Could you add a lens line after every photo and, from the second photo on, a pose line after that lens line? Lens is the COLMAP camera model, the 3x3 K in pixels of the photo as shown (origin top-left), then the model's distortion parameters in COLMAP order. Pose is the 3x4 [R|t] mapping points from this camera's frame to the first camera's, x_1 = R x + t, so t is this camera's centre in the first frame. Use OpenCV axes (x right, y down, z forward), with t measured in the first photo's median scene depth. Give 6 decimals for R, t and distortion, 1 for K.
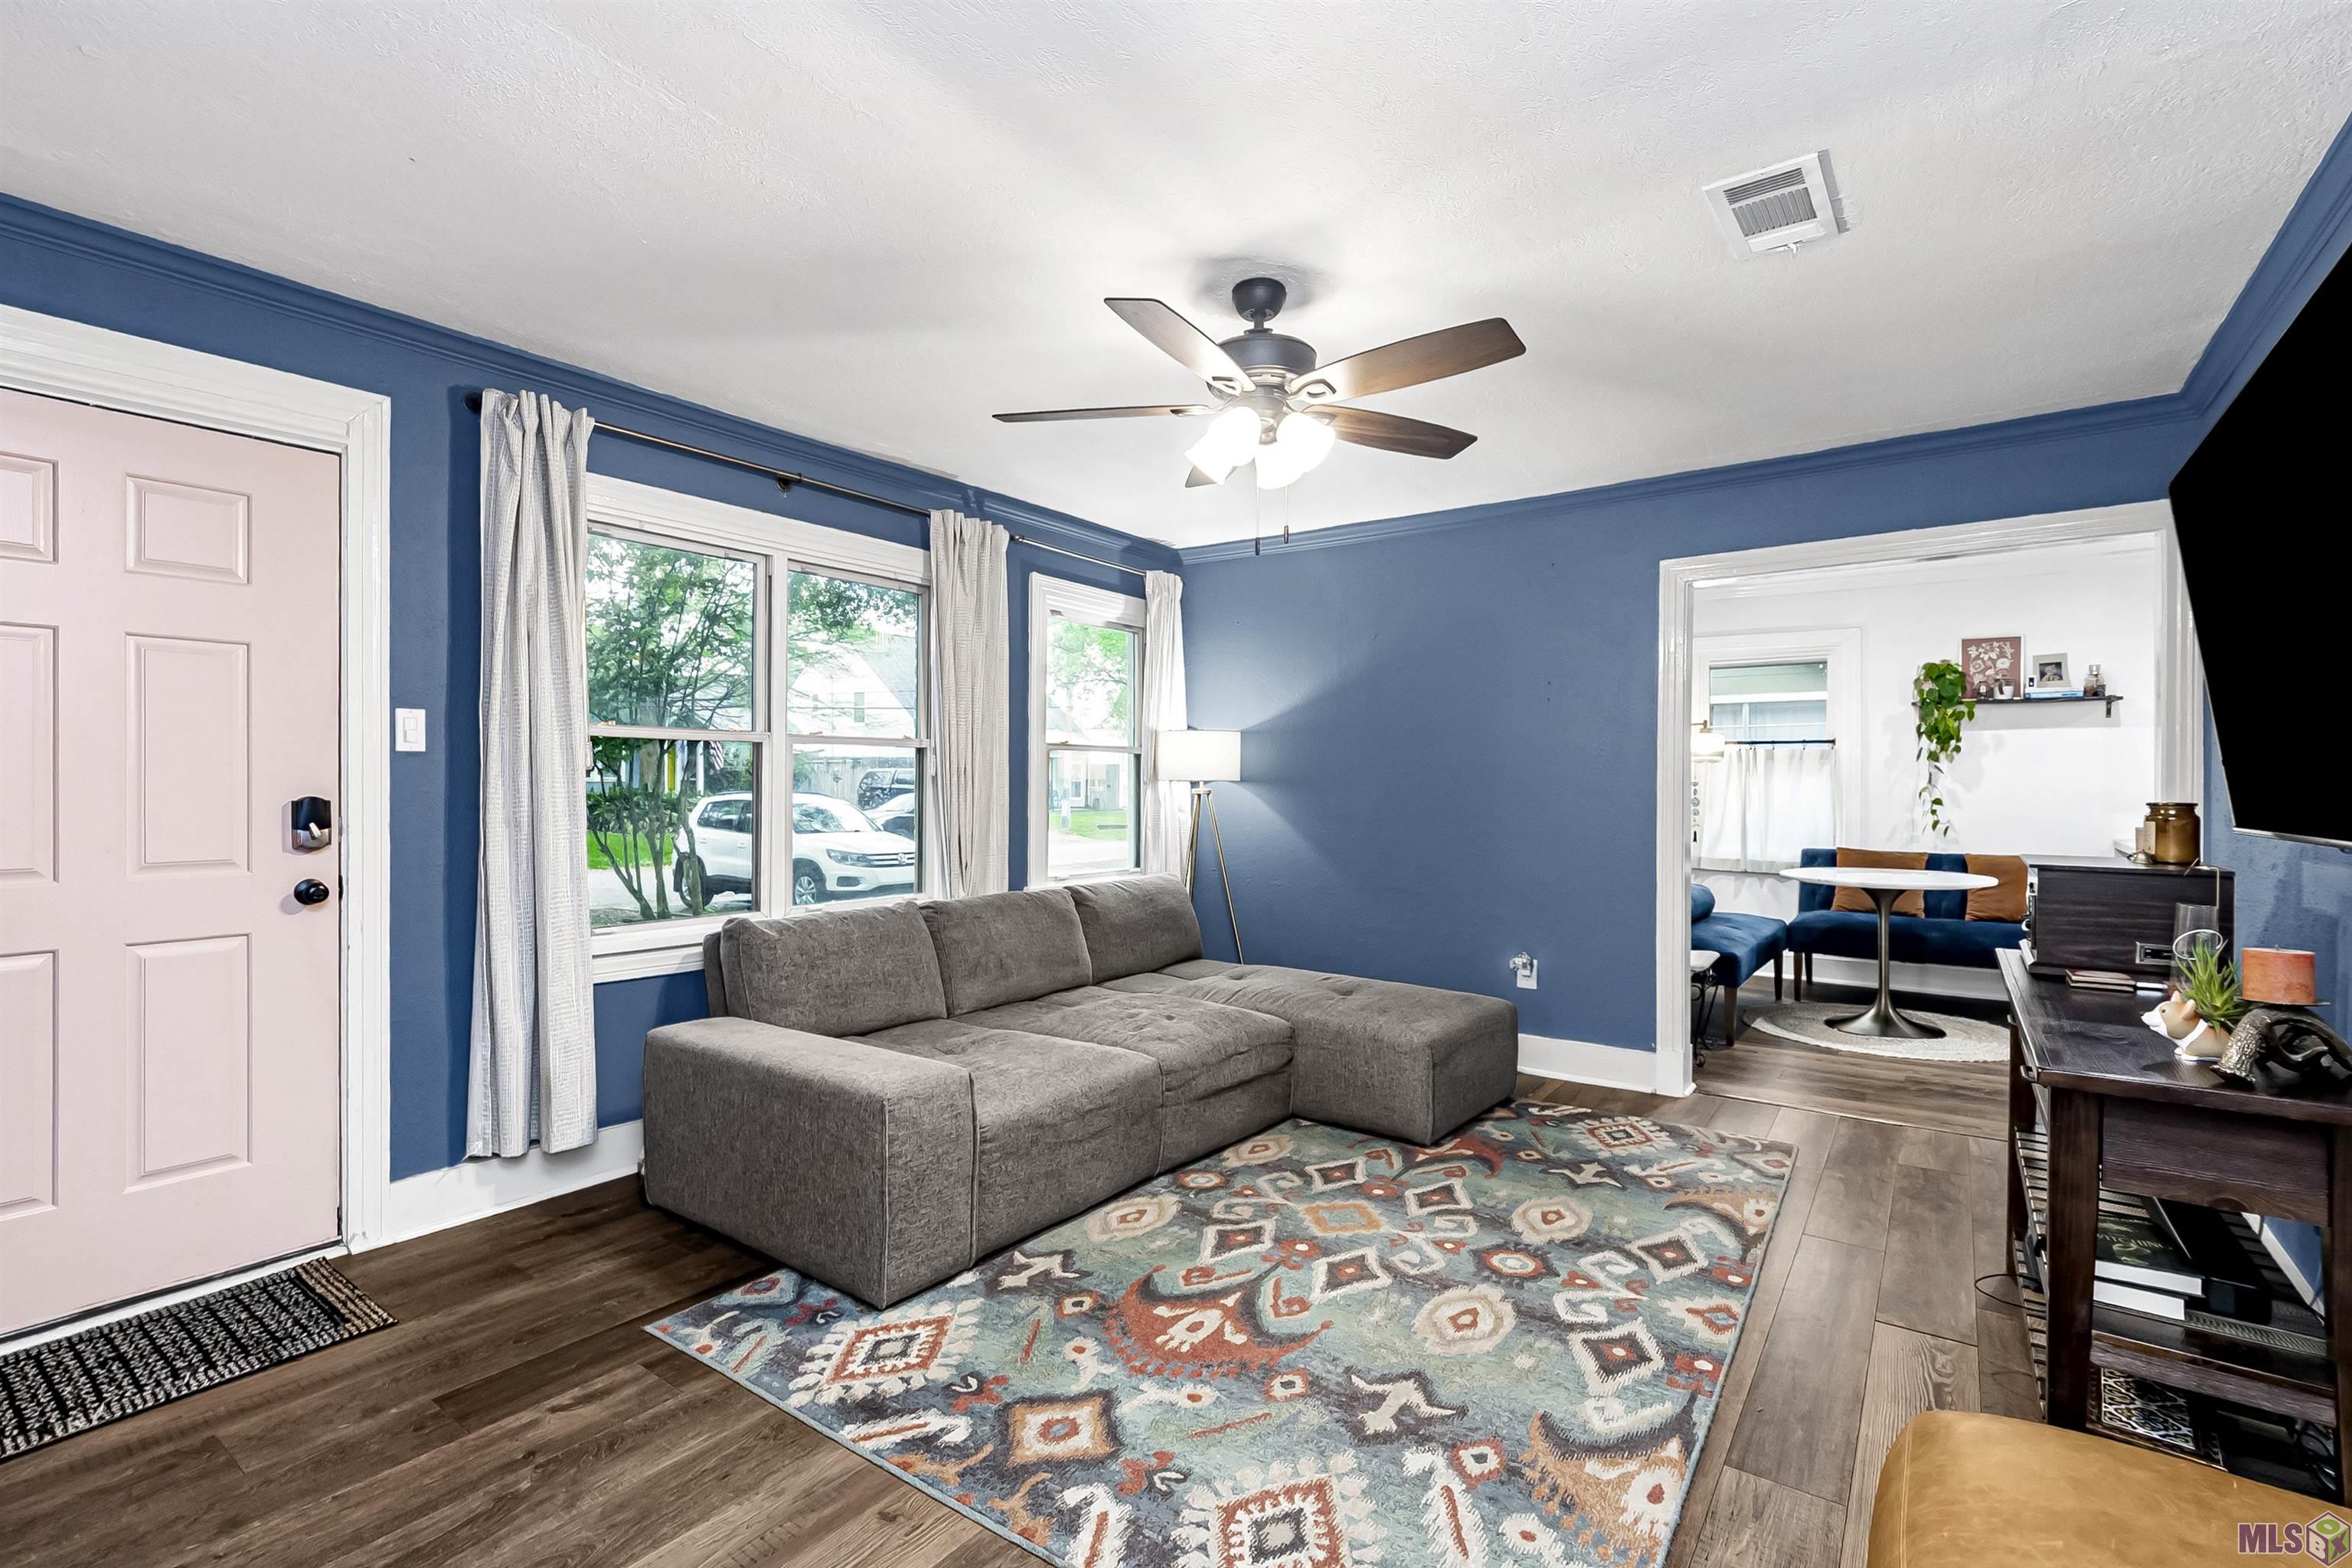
lens RADIAL K [[1035.5, 0, 1176.5], [0, 1035.5, 790.1], [0, 0, 1]] dist [-0.004494, -0.000906]
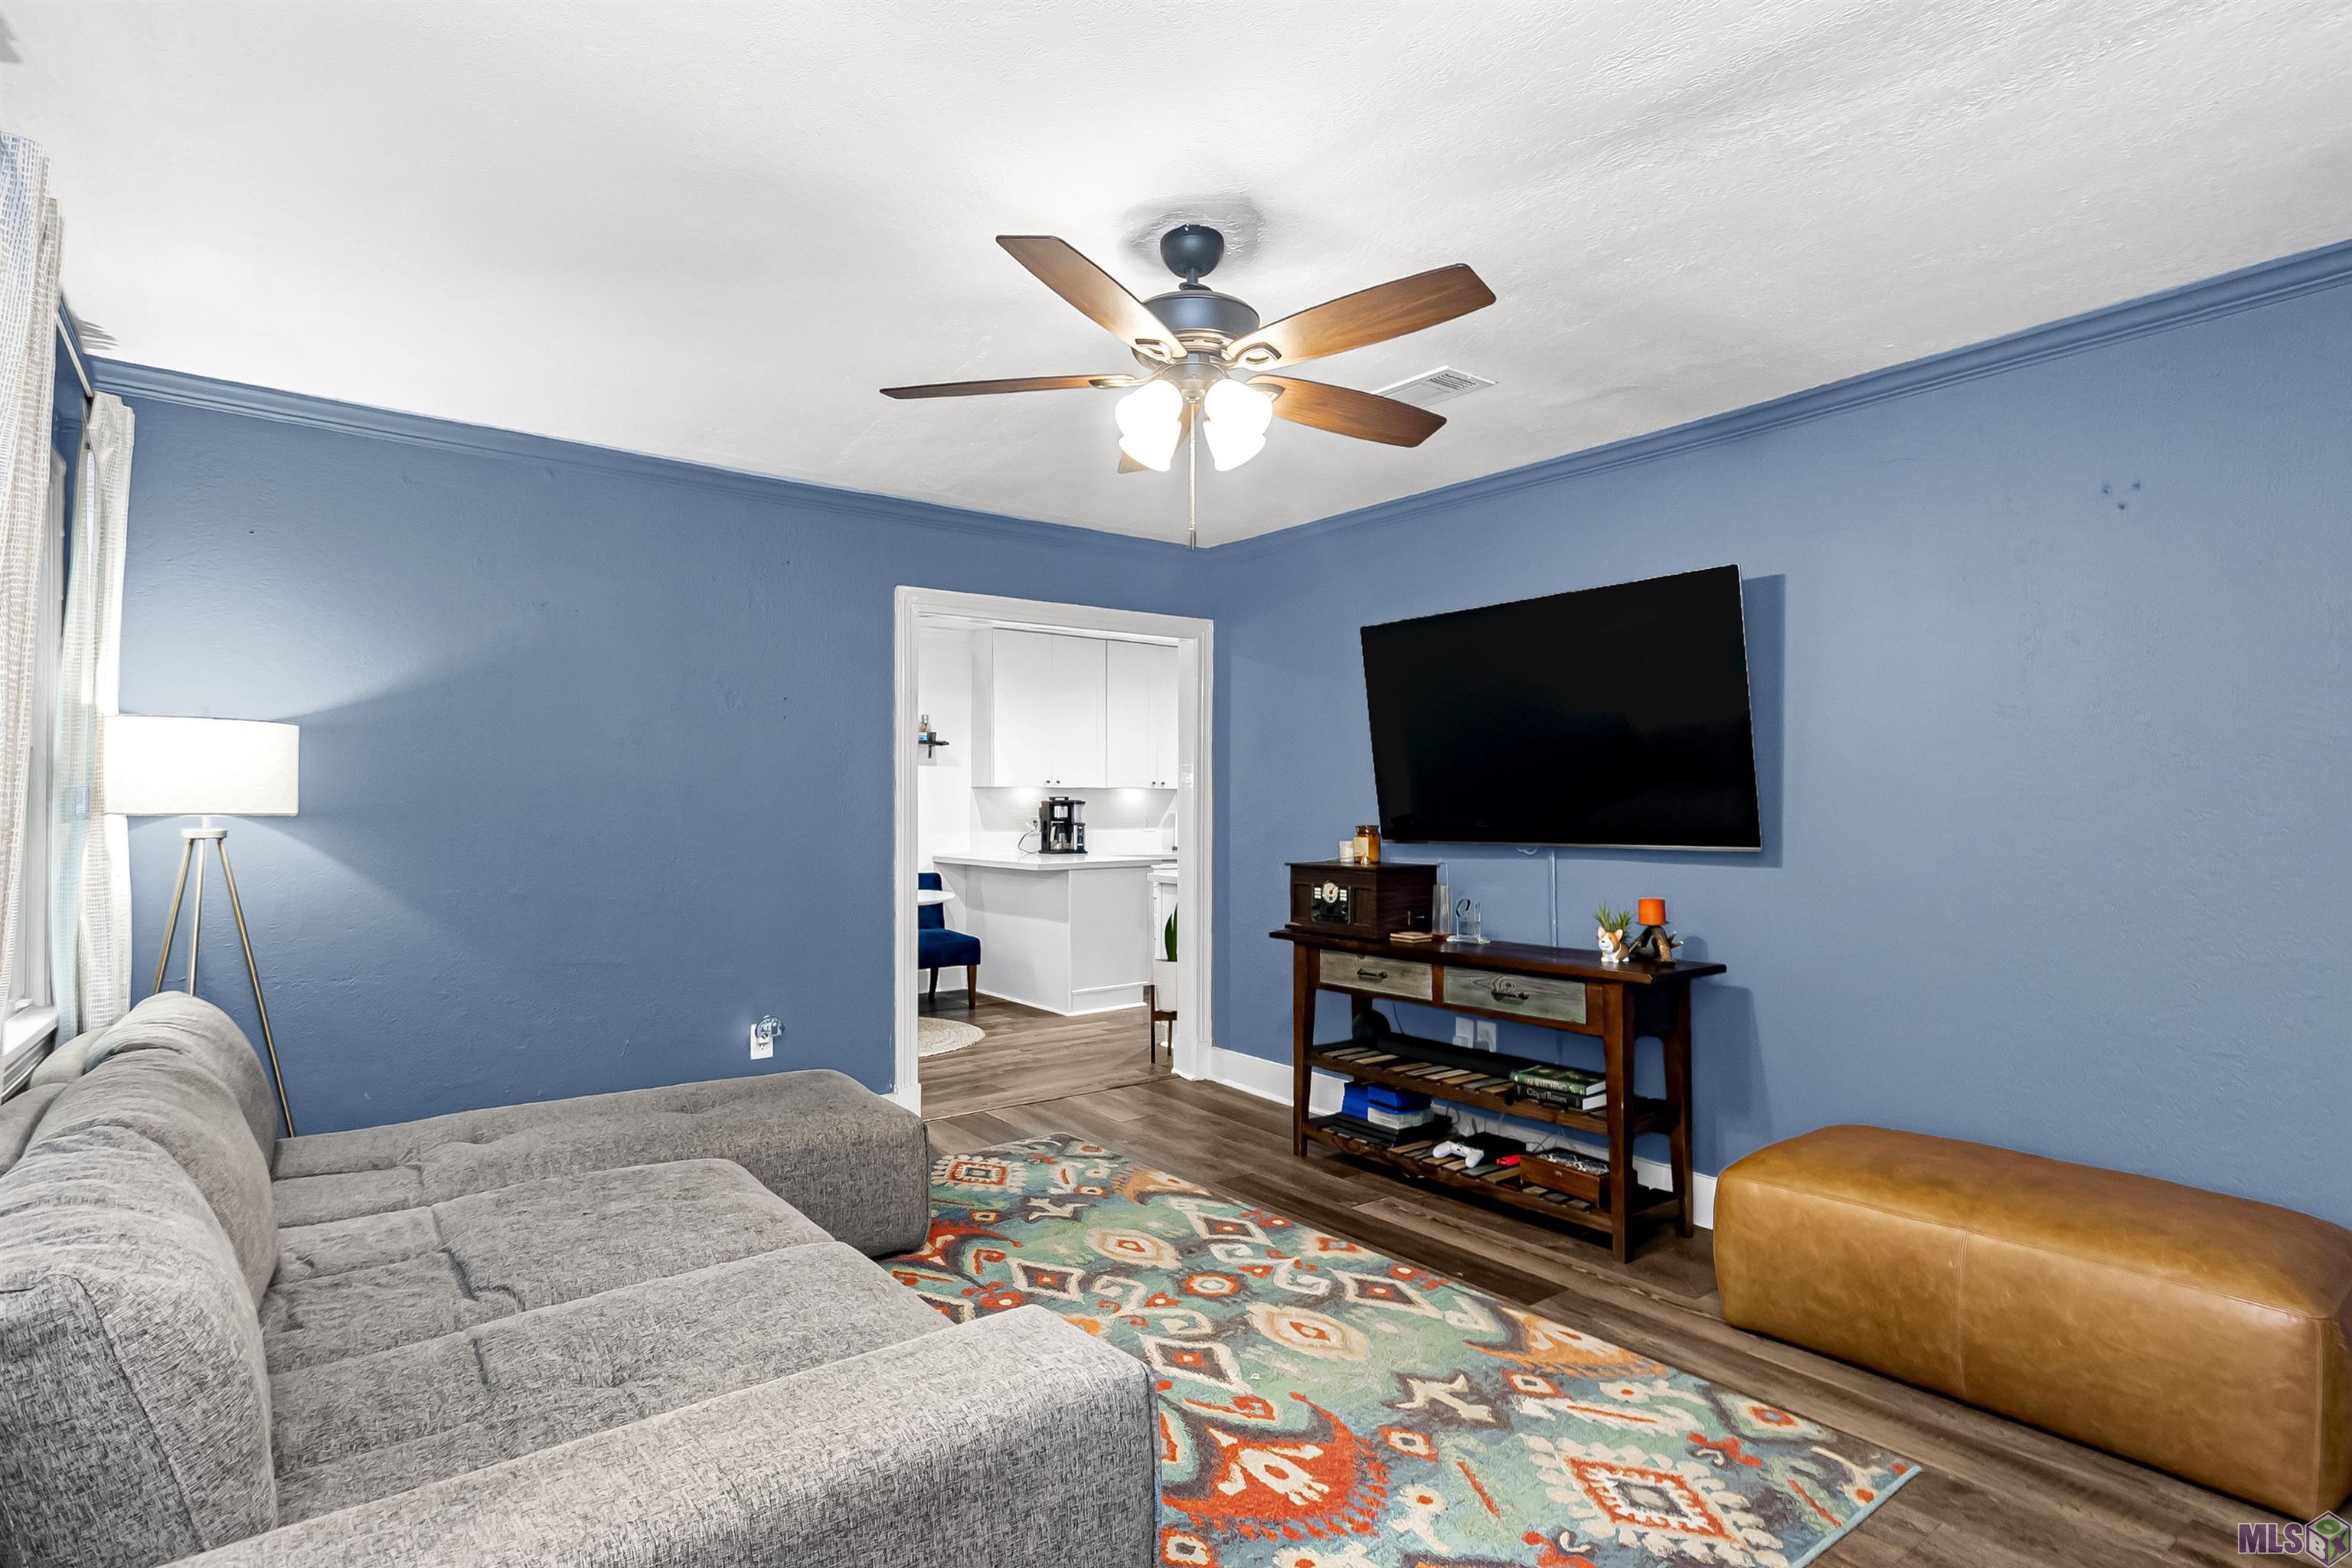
lens RADIAL K [[1178.0, 0, 1117.0], [0, 1178.0, 813.2], [0, 0, 1]] dist [0.006282, -0.000472]
pose [[0.313713, -0.007798, 0.949486, -0.848135], [0.007811, 0.999954, 0.005632, -0.019008], [-0.949486, 0.005650, 0.313759, 0.751493]]
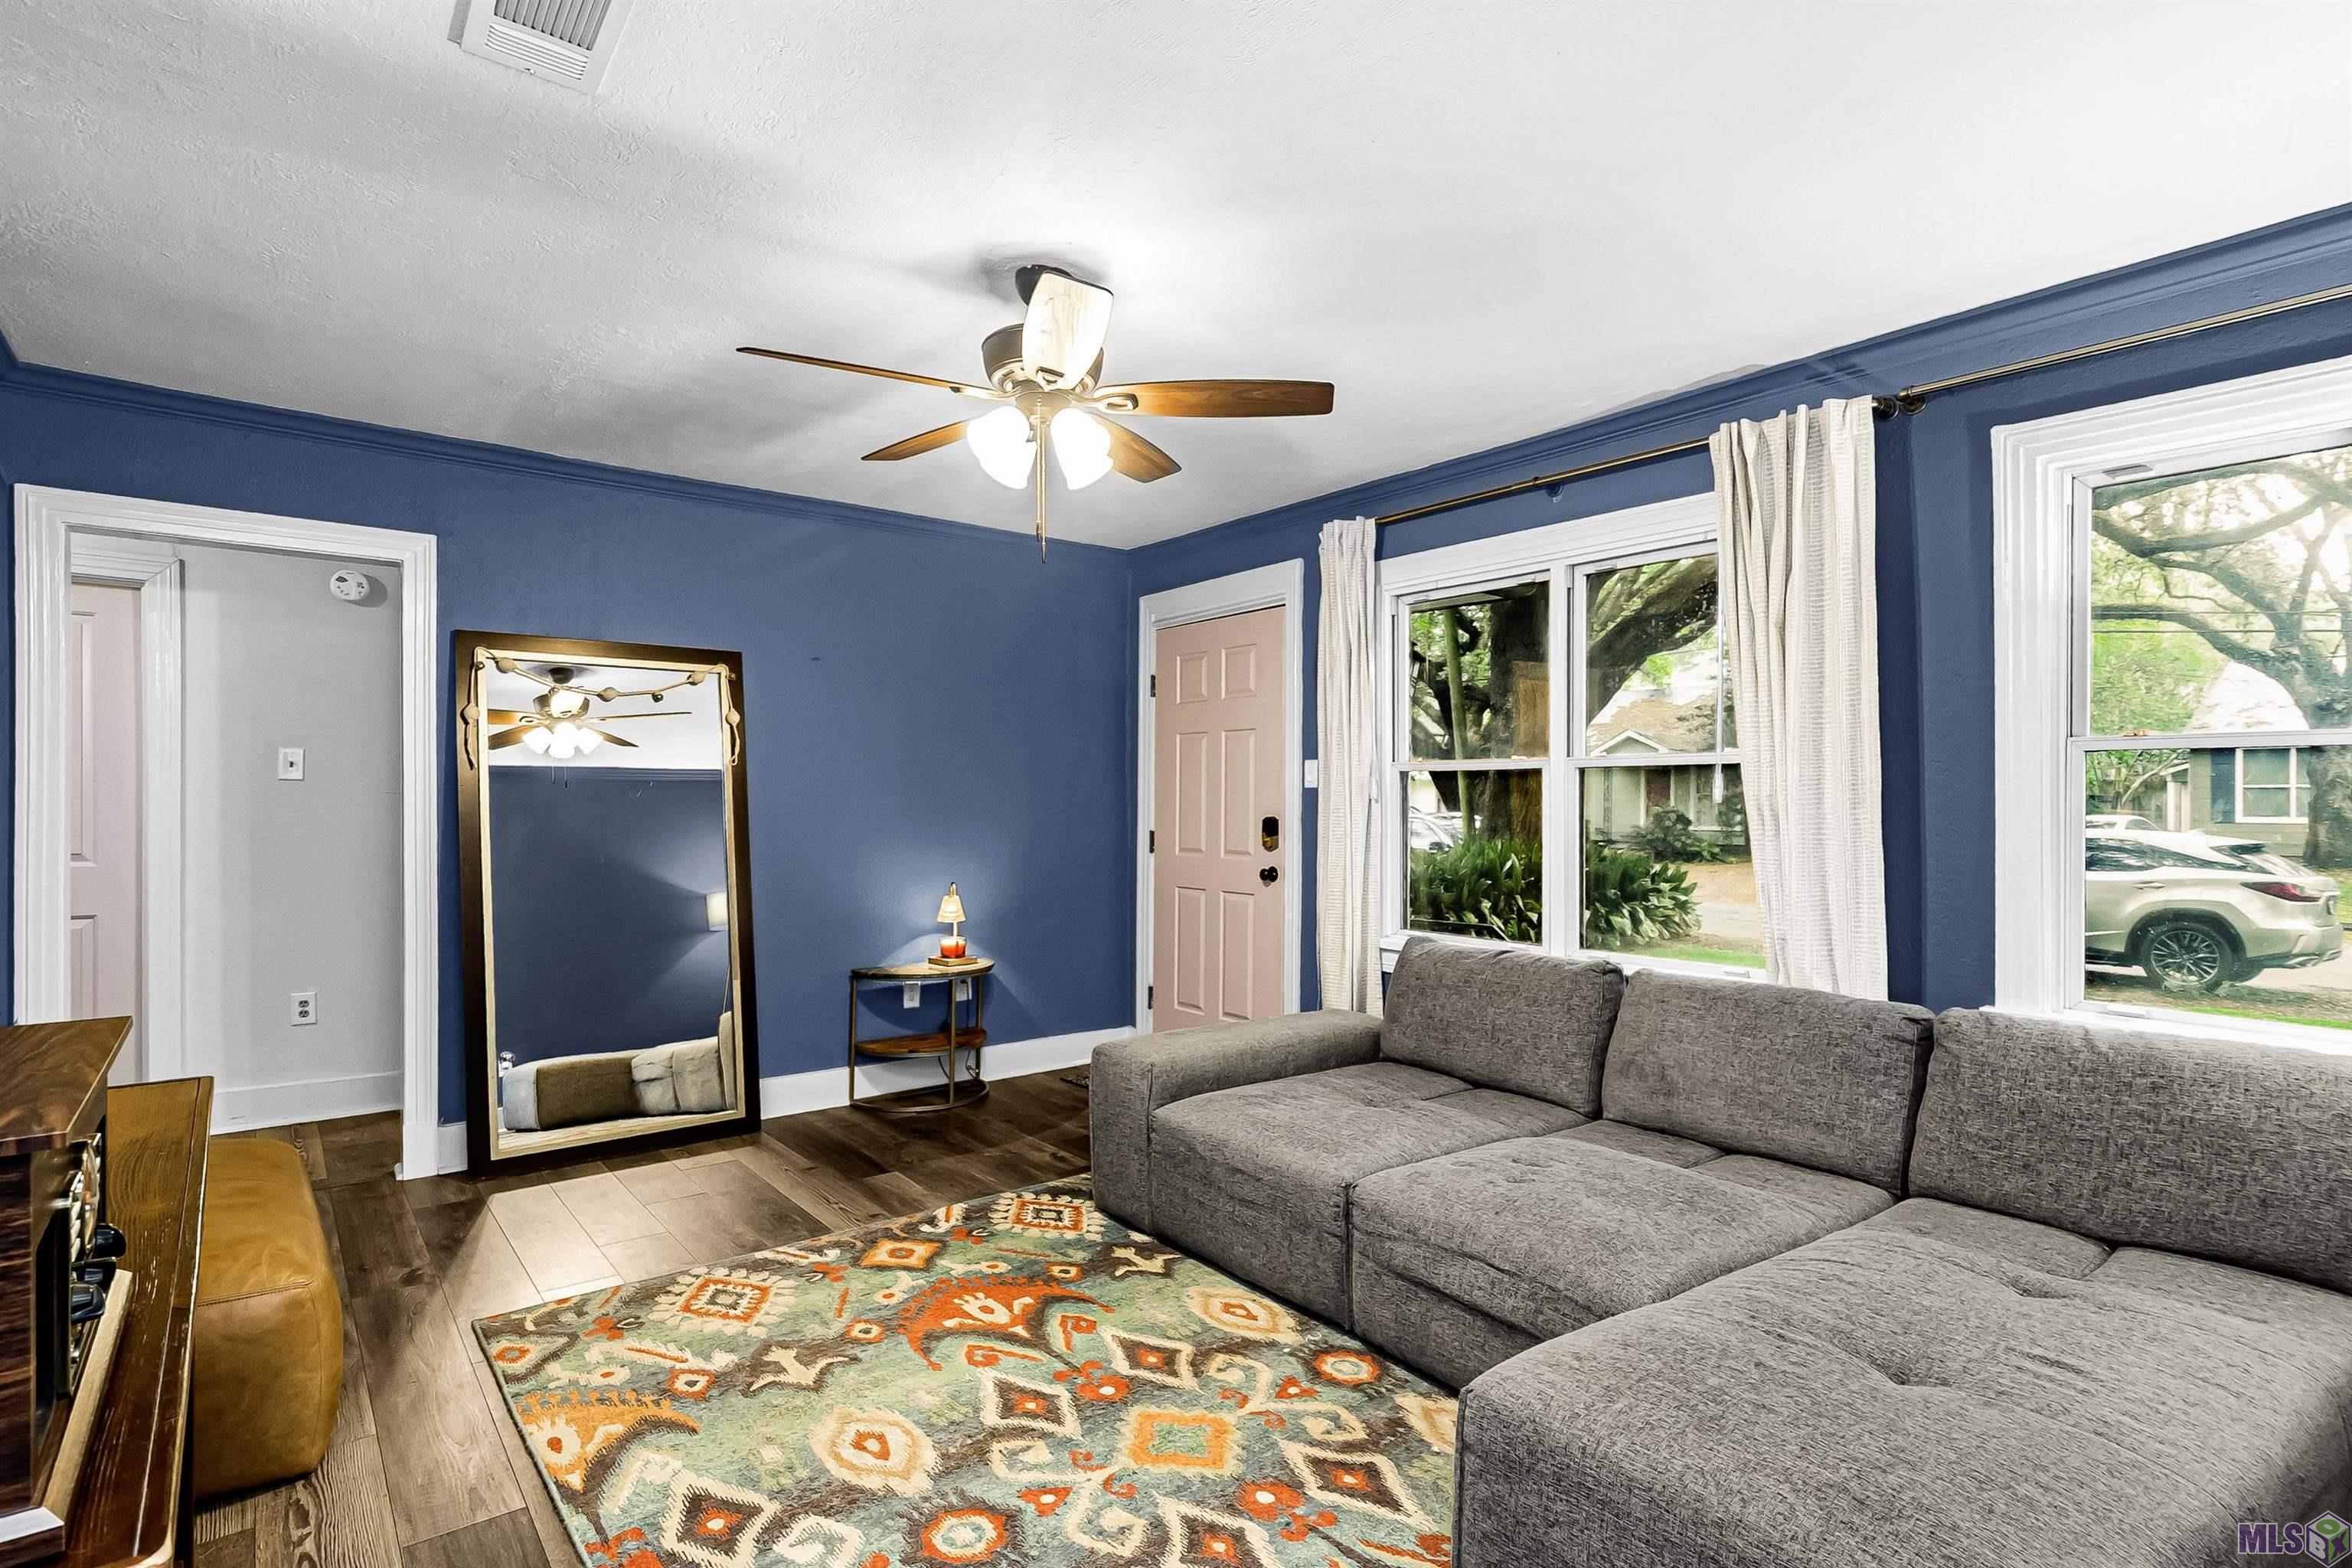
lens RADIAL K [[1178.0, 0, 1176.1], [0, 1178.0, 827.1], [0, 0, 1]] dist [0.006282, -0.000472]
pose [[-0.259332, 0.020728, -0.965566, 1.064629], [-0.010655, 0.999647, 0.024322, -0.022303], [0.965730, 0.016596, -0.259019, 1.383020]]
